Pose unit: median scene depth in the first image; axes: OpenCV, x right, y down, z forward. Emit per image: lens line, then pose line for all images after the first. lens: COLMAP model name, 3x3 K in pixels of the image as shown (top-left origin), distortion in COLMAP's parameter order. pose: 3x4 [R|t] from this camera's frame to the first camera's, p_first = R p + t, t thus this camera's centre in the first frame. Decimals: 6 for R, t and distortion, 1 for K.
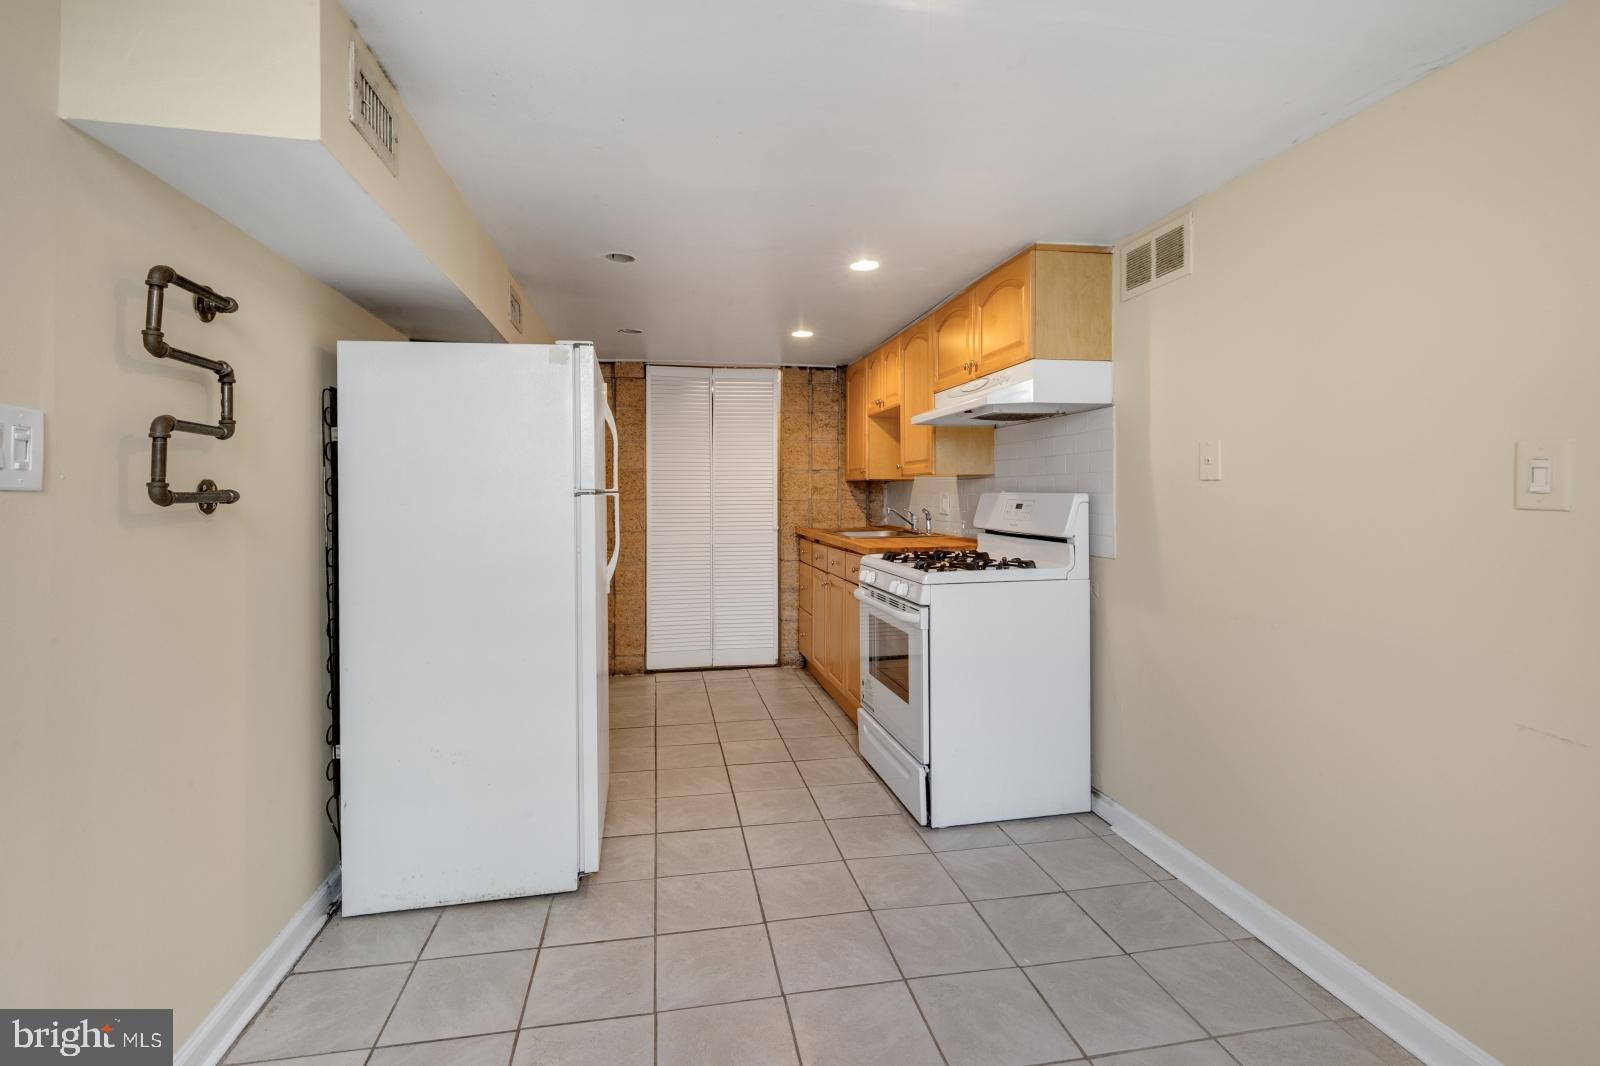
lens RADIAL K [[755.5, 0, 793.4], [0, 755.5, 490.9], [0, 0, 1]] dist [0.003600, -0.000083]
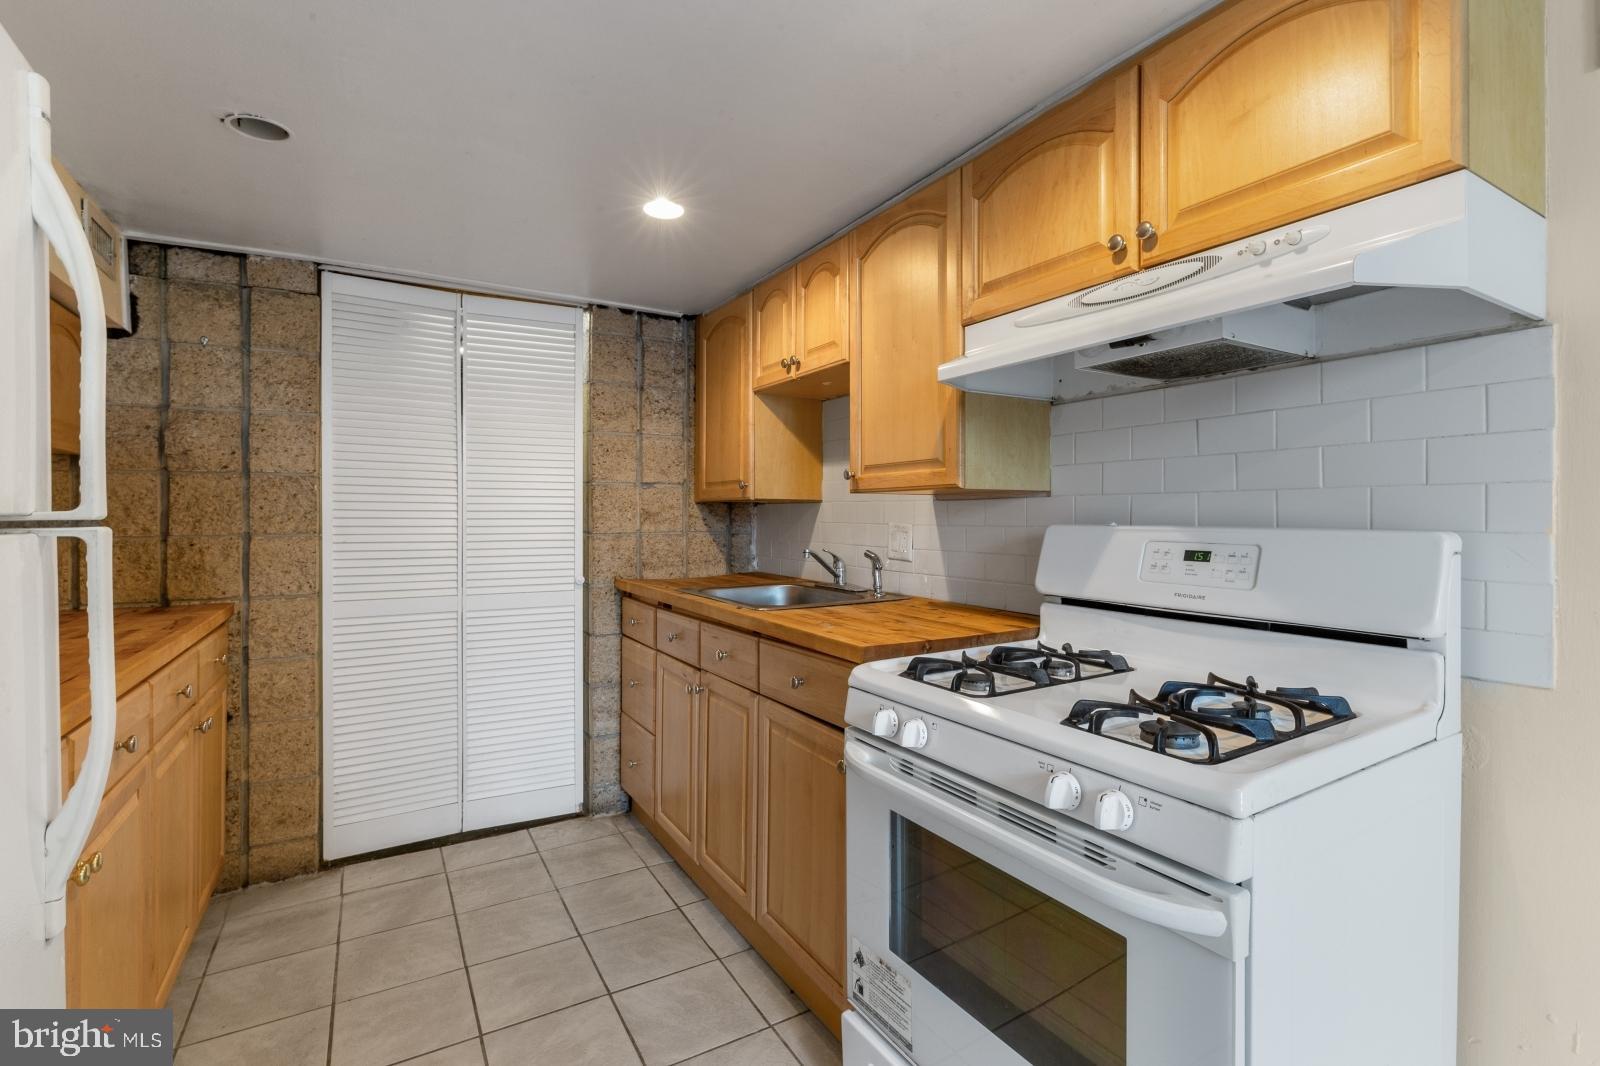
lens RADIAL K [[727.5, 0, 792.9], [0, 727.5, 521.9], [0, 0, 1]] dist [-0.002548, -0.000233]
pose [[0.941280, 0.002986, 0.337614, -0.059945], [-0.005829, 0.999956, 0.007409, -0.001608], [-0.337576, -0.008942, 0.941256, 0.425263]]
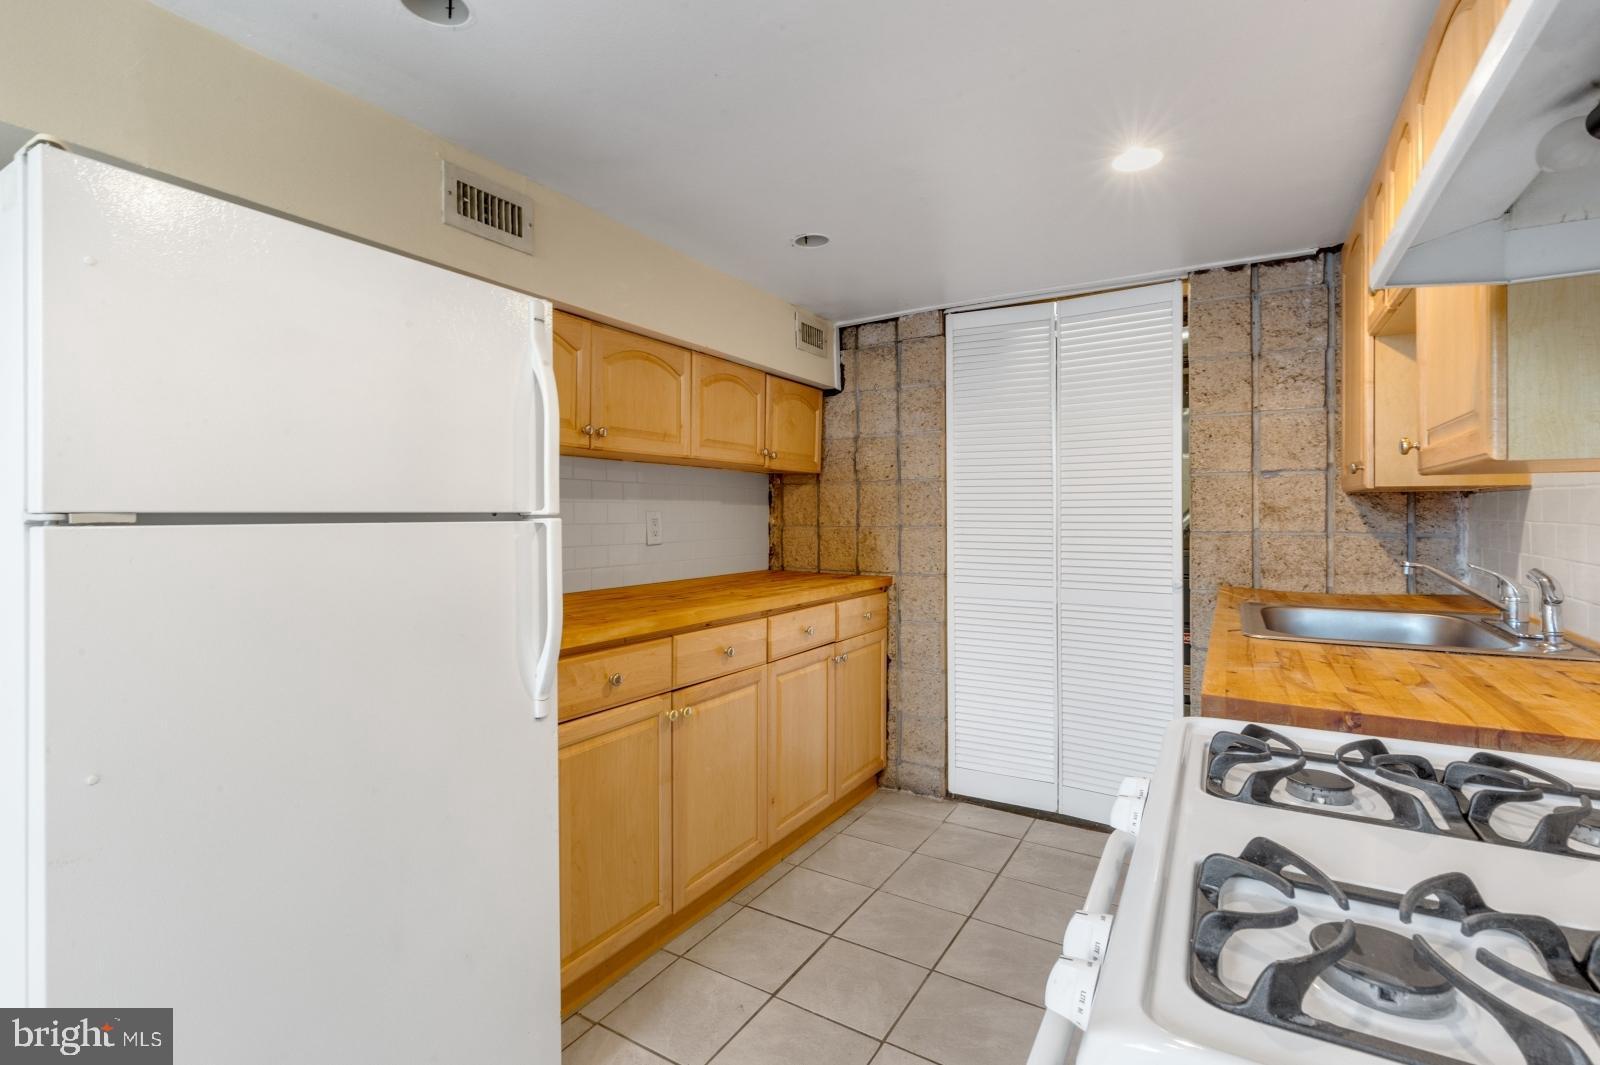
lens RADIAL K [[734.0, 0, 802.5], [0, 734.0, 514.6], [0, 0, 1]] dist [-0.001169, 0.000032]
pose [[0.742179, 0.005973, -0.670175, 0.128830], [-0.001350, 0.999972, 0.007418, -0.002530], [0.670200, -0.004601, 0.742166, 0.458180]]
